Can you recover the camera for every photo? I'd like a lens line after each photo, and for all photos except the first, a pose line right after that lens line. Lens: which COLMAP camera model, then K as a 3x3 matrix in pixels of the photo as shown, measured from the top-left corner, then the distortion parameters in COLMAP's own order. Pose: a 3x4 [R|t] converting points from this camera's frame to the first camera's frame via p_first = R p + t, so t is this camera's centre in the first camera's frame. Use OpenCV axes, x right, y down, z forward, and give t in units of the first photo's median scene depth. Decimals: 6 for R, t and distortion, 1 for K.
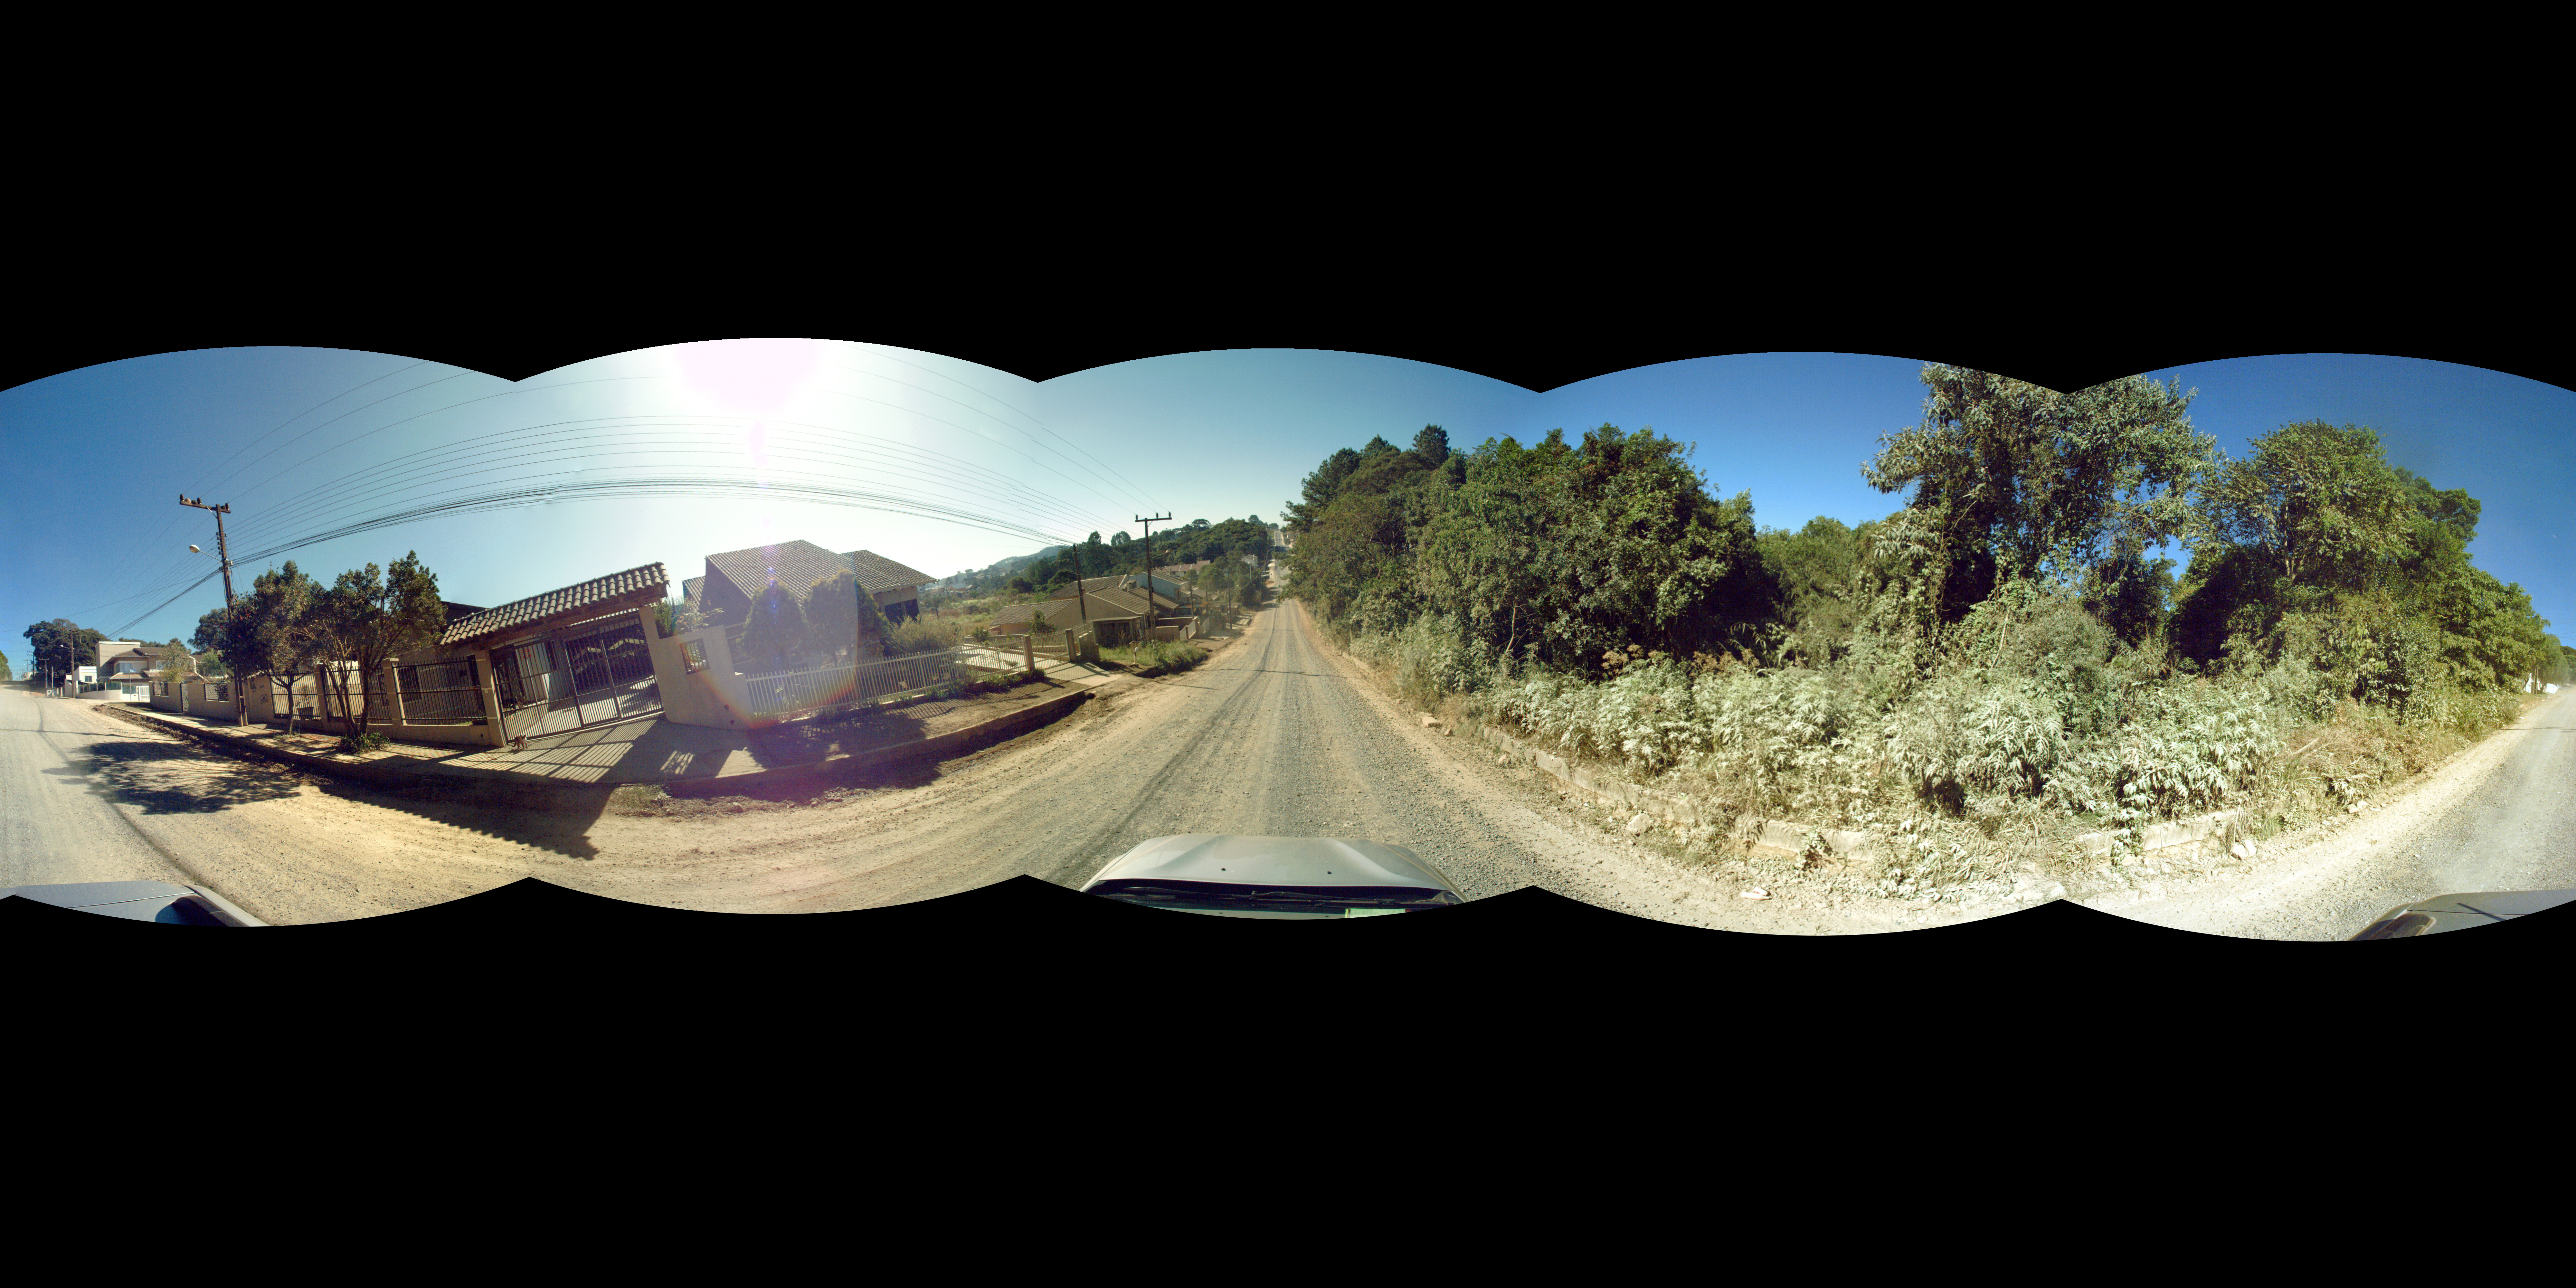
lens RADIAL K [[5249.2, 0, 1280.5], [0, 5249.2, 650.2], [0, 0, 1]] dist [0.378123, 0.251997]
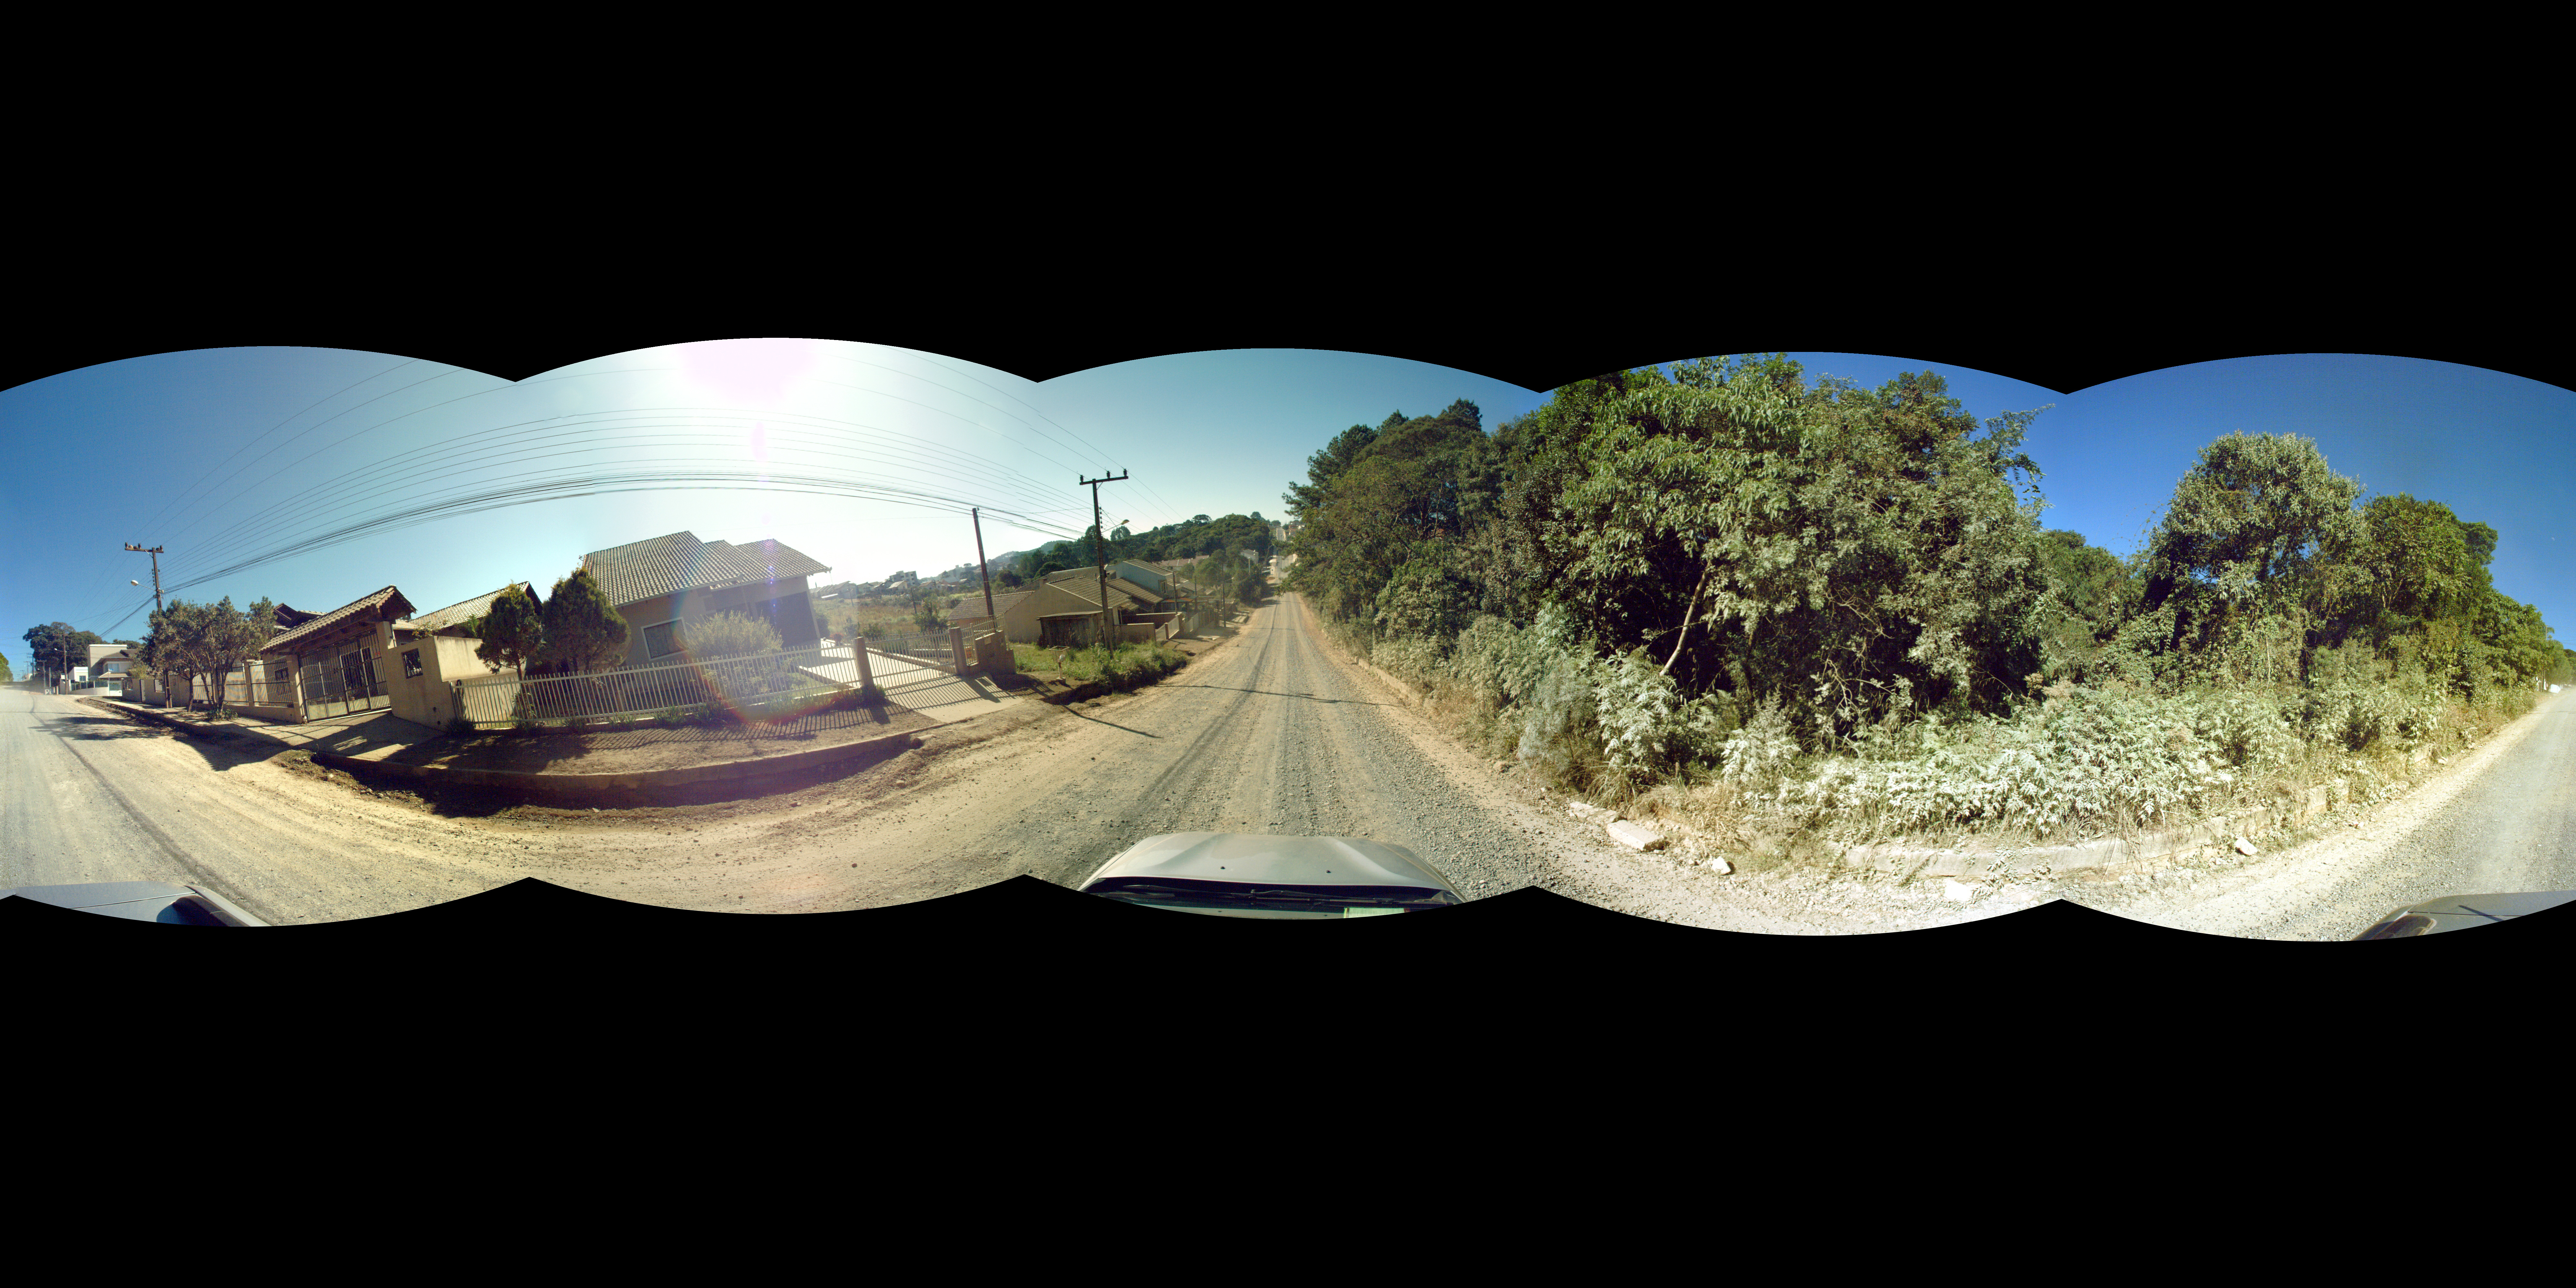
lens RADIAL K [[5040.7, 0, 1288.2], [0, 5040.7, 639.3], [0, 0, 1]] dist [0.317936, 0.169998]
pose [[0.999999, 0.000450, 0.001347, -0.000072], [-0.000447, 0.999998, -0.002097, -0.000092], [-0.001348, 0.002097, 0.999997, 0.041869]]
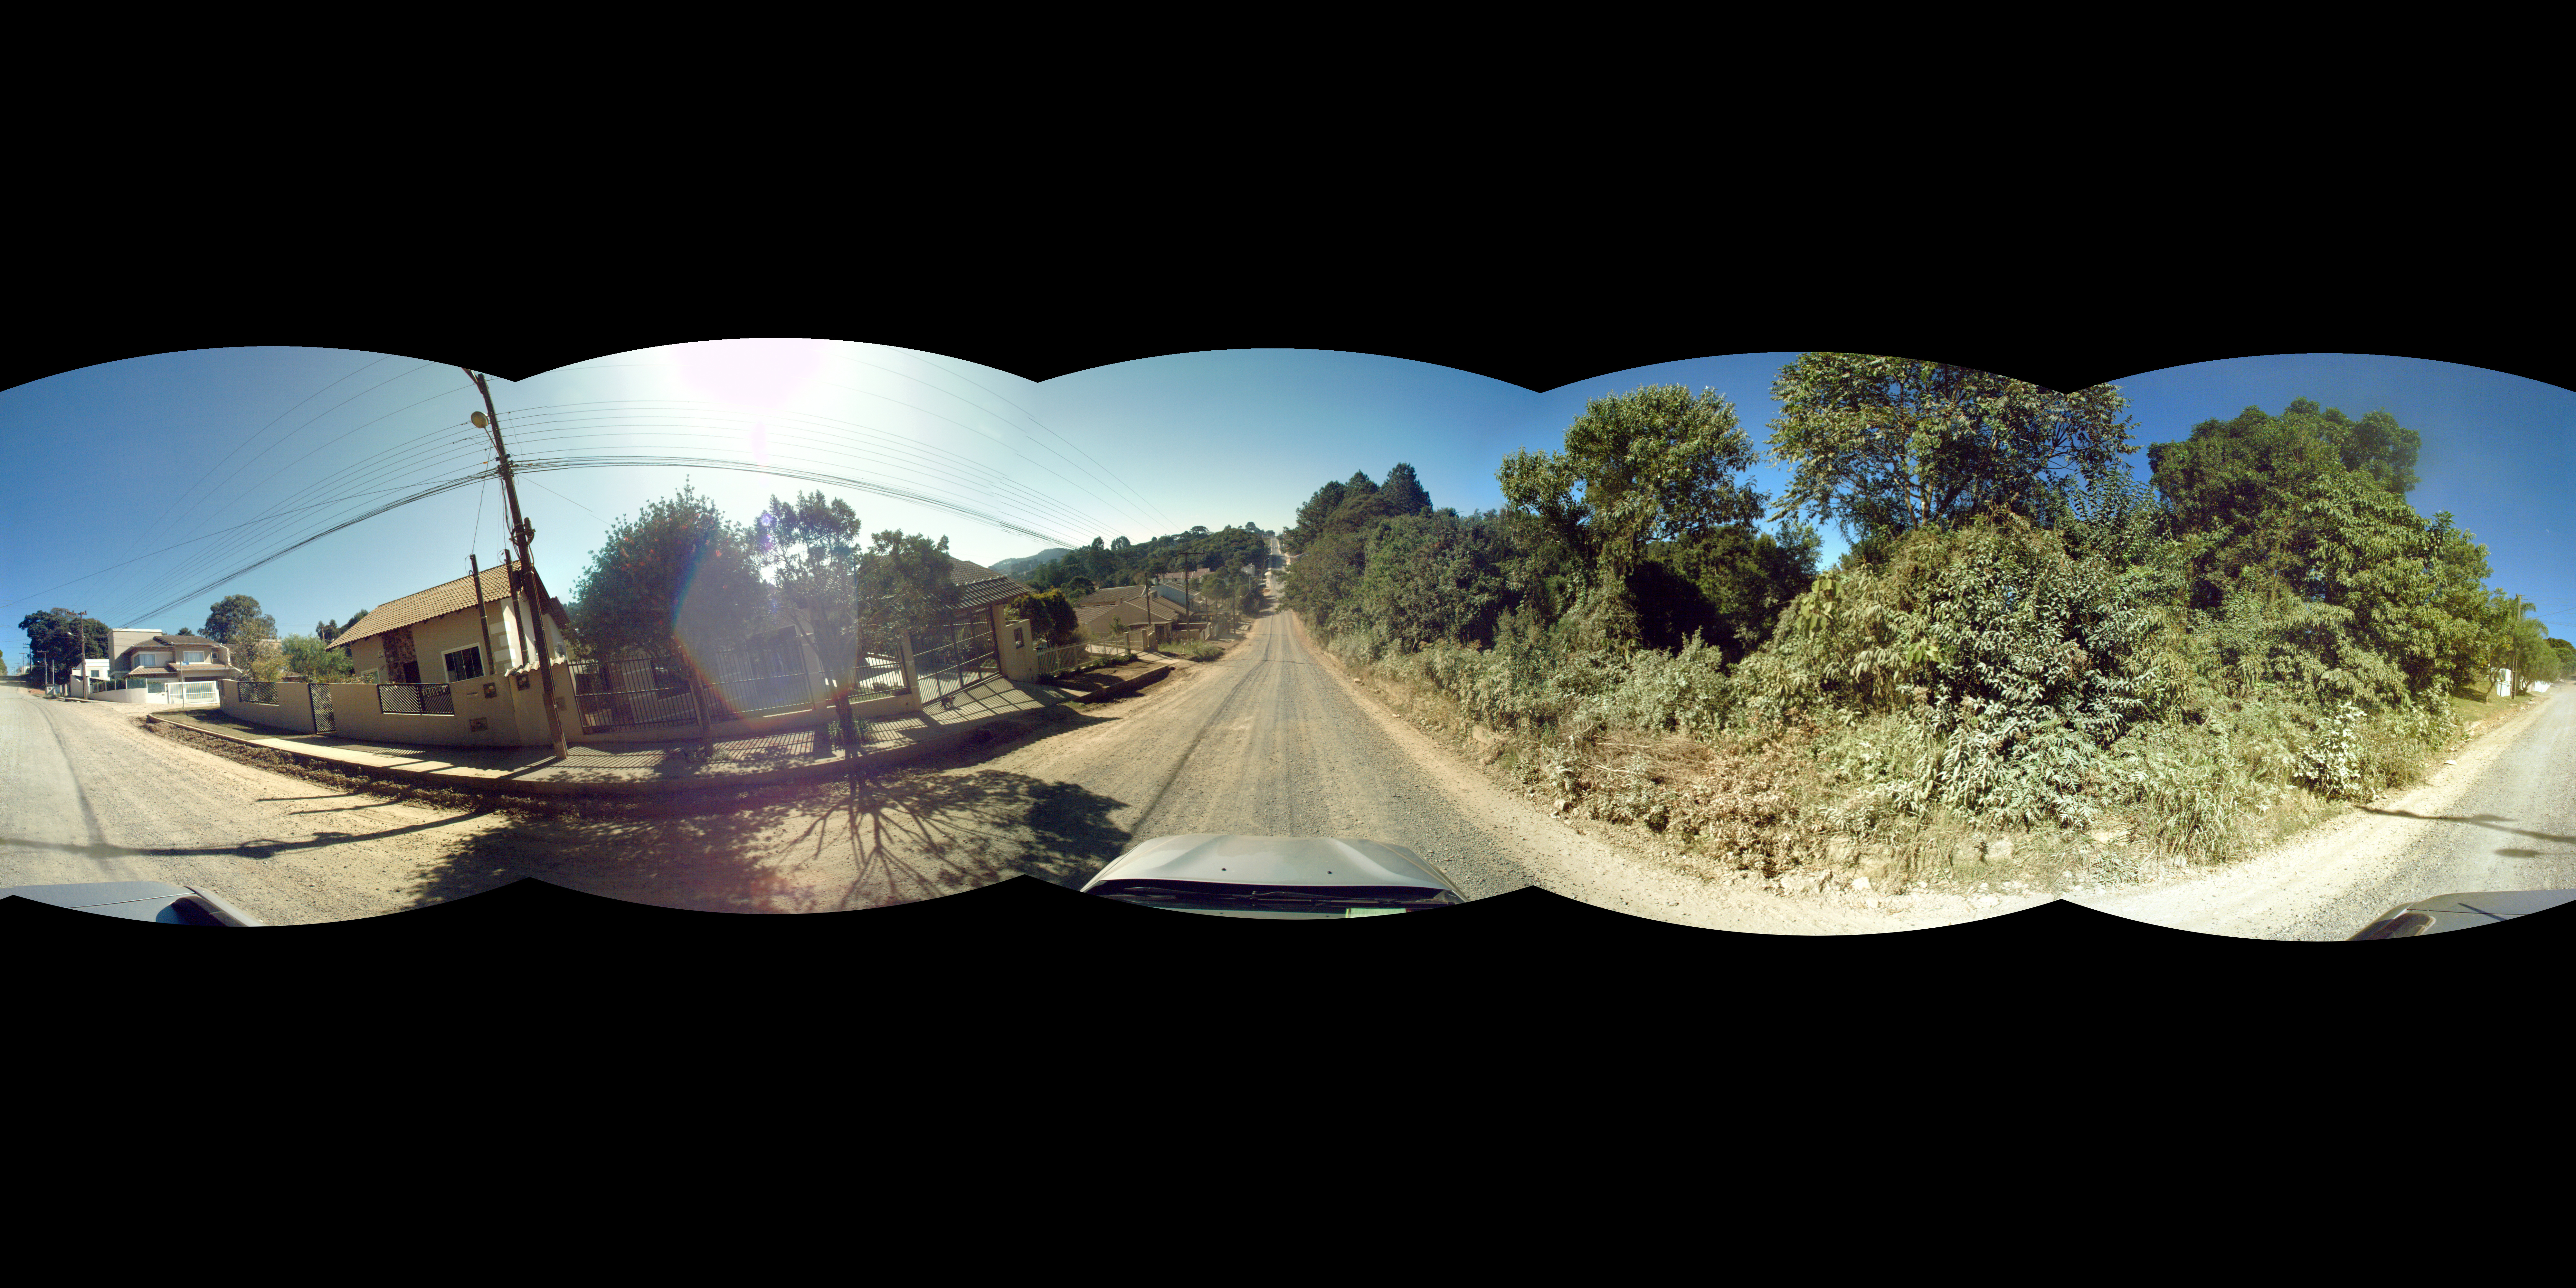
lens RADIAL K [[6018.5, 0, 1291.1], [0, 6018.5, 681.2], [0, 0, 1]] dist [0.516424, -0.142203]
pose [[0.999999, 0.000067, 0.001455, 0.000206], [-0.000073, 0.999989, 0.004693, 0.000479], [-0.001454, -0.004693, 0.999988, -0.148489]]
